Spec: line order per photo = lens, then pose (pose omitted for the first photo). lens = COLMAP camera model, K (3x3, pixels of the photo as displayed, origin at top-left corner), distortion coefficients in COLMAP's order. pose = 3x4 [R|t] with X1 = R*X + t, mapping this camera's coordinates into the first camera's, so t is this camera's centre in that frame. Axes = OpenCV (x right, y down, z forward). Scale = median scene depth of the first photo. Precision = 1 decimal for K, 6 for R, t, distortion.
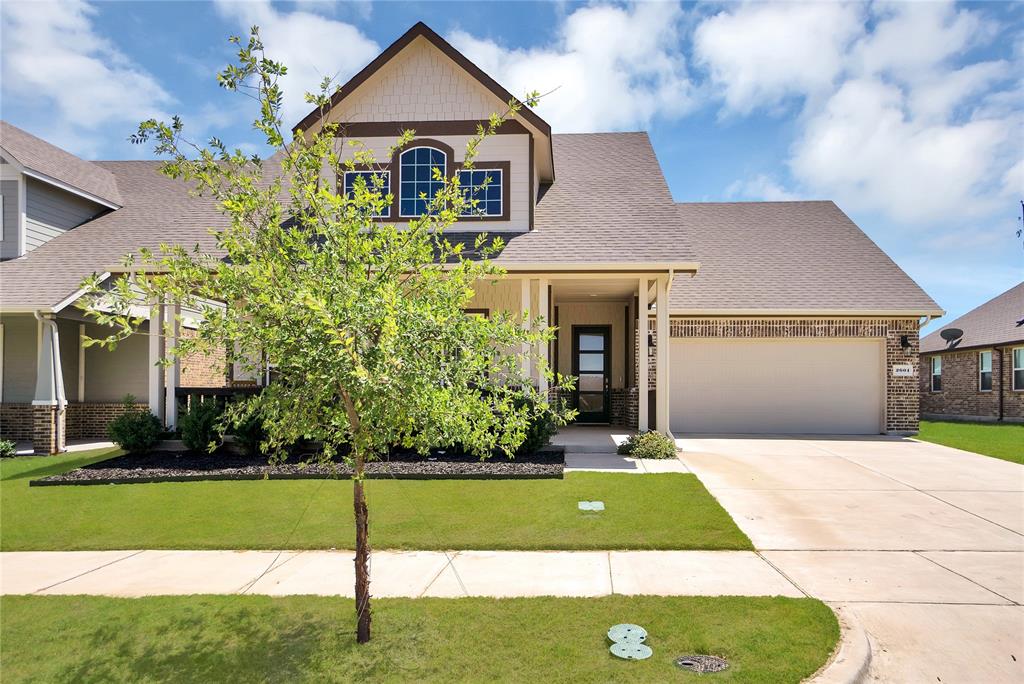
lens RADIAL K [[643.6, 0, 522.9], [0, 643.6, 365.7], [0, 0, 1]] dist [0.000611, 0.002815]
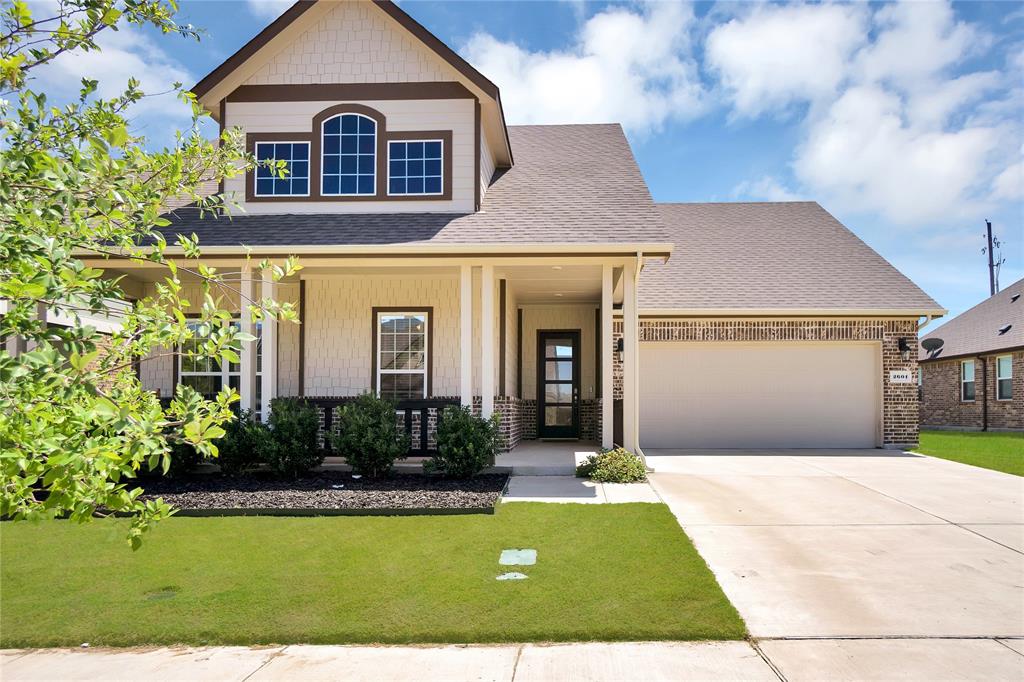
lens RADIAL K [[604.6, 0, 536.0], [0, 604.6, 382.2], [0, 0, 1]] dist [-0.009716, -0.000978]
pose [[0.999553, -0.005358, 0.029415, 0.063042], [0.005398, 0.999985, -0.001305, 0.015015], [-0.029408, 0.001463, 0.999566, 0.195708]]
